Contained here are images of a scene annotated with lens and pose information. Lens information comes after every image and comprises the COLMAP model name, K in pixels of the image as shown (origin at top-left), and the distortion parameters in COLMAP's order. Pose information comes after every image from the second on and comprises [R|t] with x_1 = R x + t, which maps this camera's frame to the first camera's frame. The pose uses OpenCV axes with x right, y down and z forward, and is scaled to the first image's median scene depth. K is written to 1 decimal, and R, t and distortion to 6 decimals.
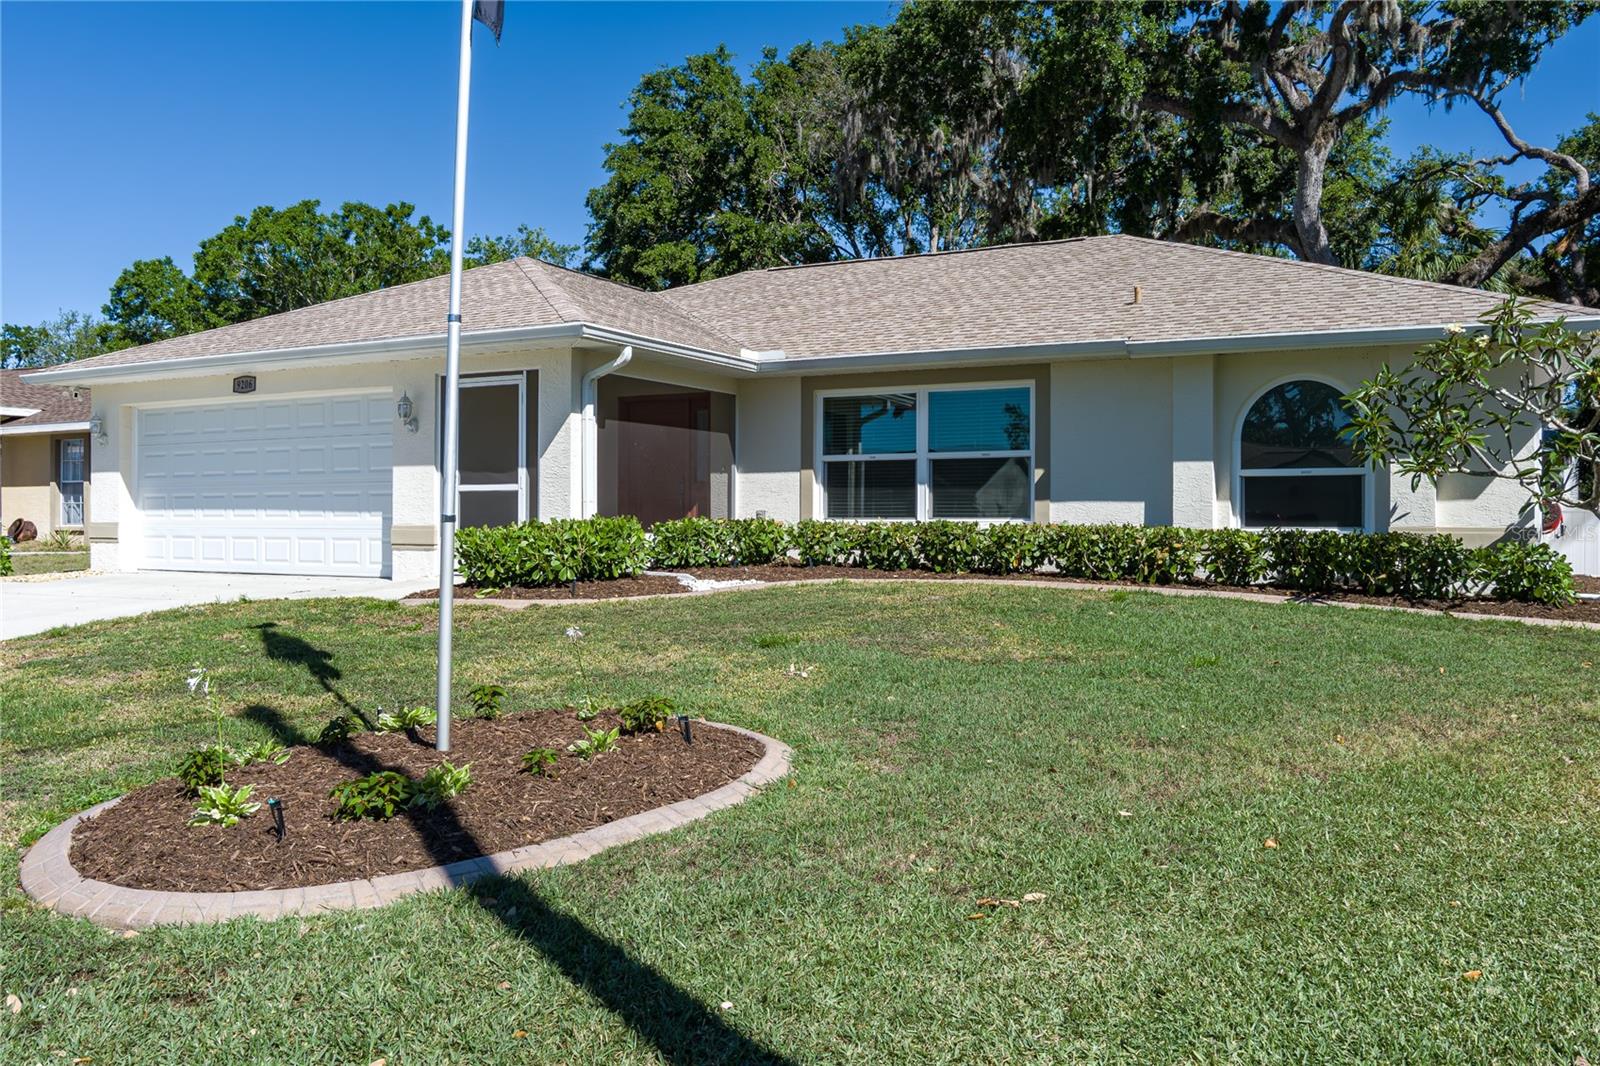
lens RADIAL K [[1284.0, 0, 800.0], [0, 1284.0, 533.0], [0, 0, 1]] dist [-0.069997, 0.001977]
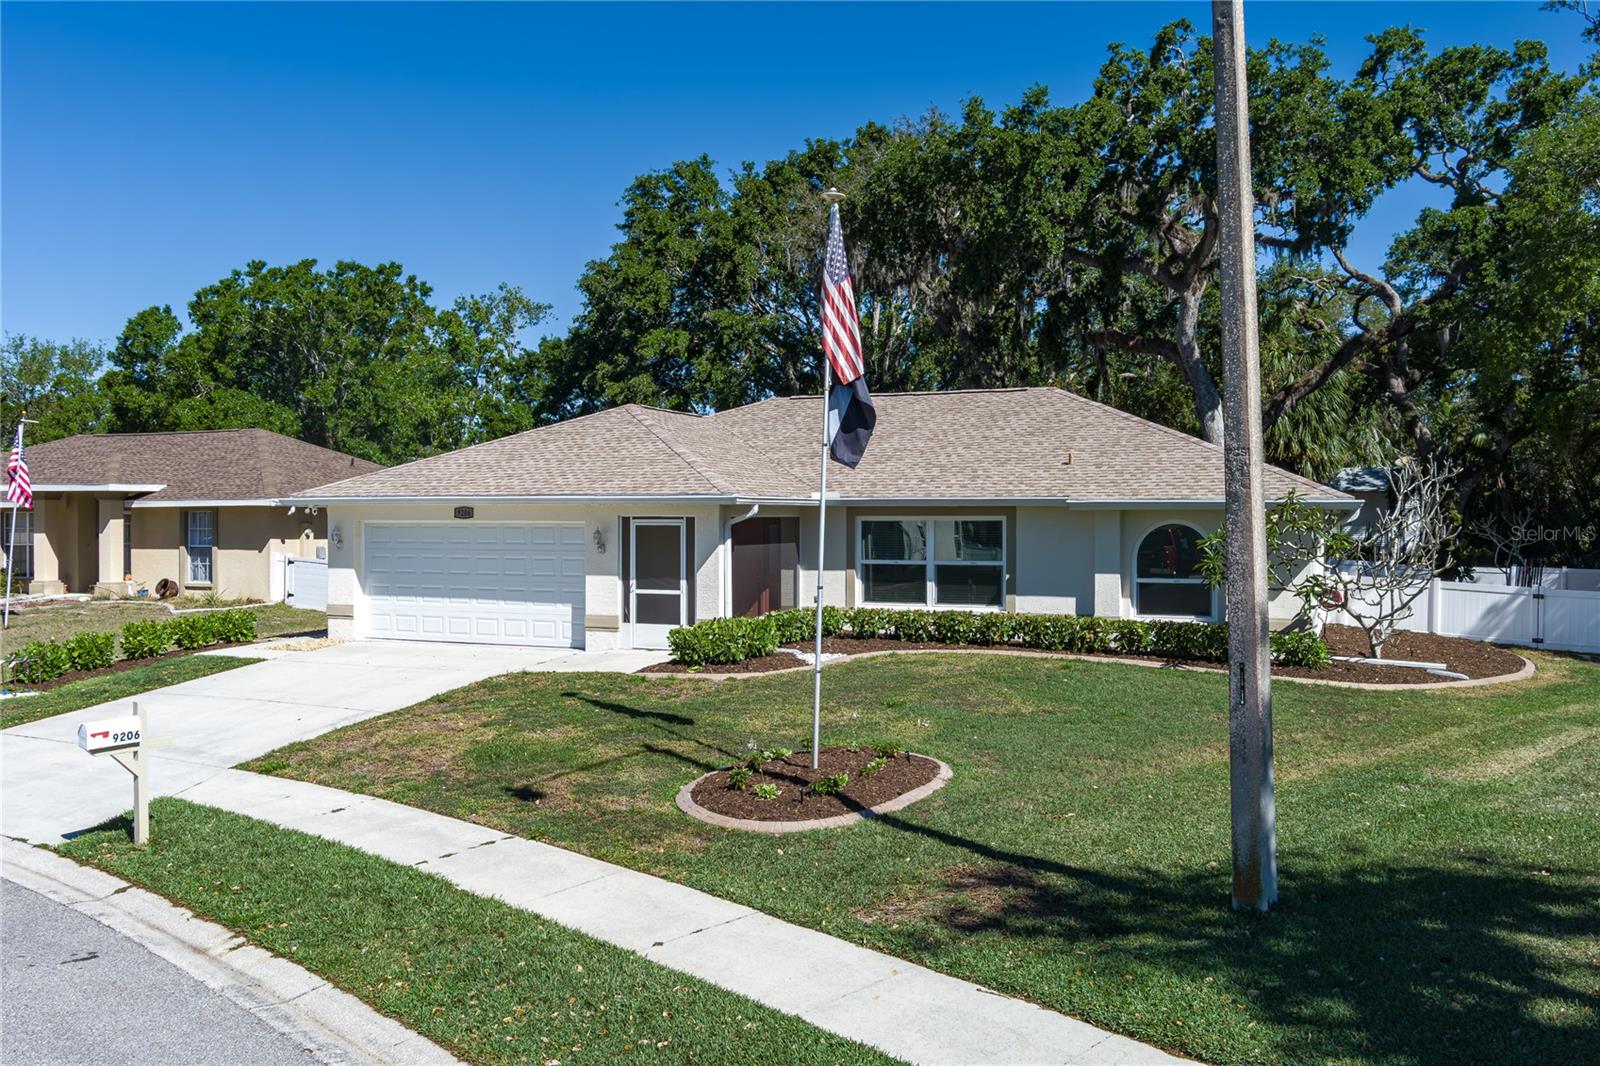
lens RADIAL K [[1304.5, 0, 800.0], [0, 1304.5, 533.0], [0, 0, 1]] dist [-0.065092, 0.006928]
pose [[0.996618, -0.004392, 0.082060, -0.199813], [0.003981, 0.999979, 0.005176, -0.112154], [-0.082081, -0.004832, 0.996614, -0.565356]]
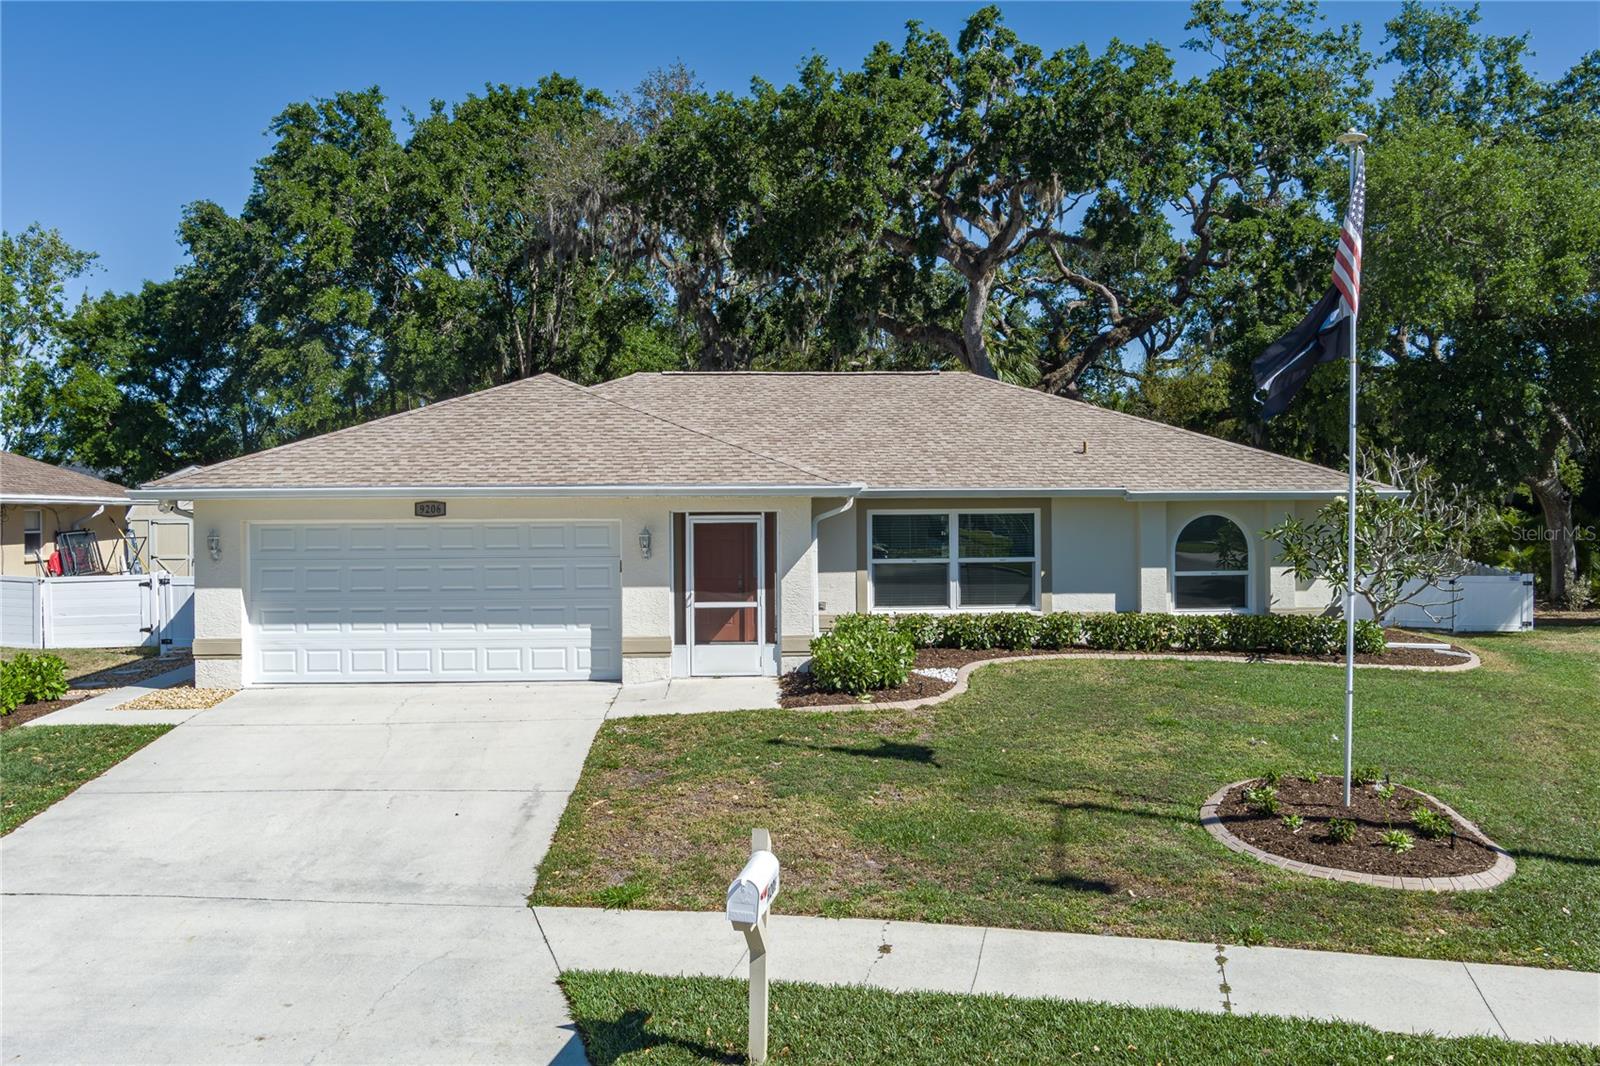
lens RADIAL K [[1317.4, 0, 800.0], [0, 1317.4, 533.0], [0, 0, 1]] dist [-0.061820, 0.004443]
pose [[0.862692, -0.019703, 0.505345, -0.817760], [0.014137, 0.999790, 0.014847, -0.121882], [-0.505532, -0.005665, 0.862790, -0.138189]]
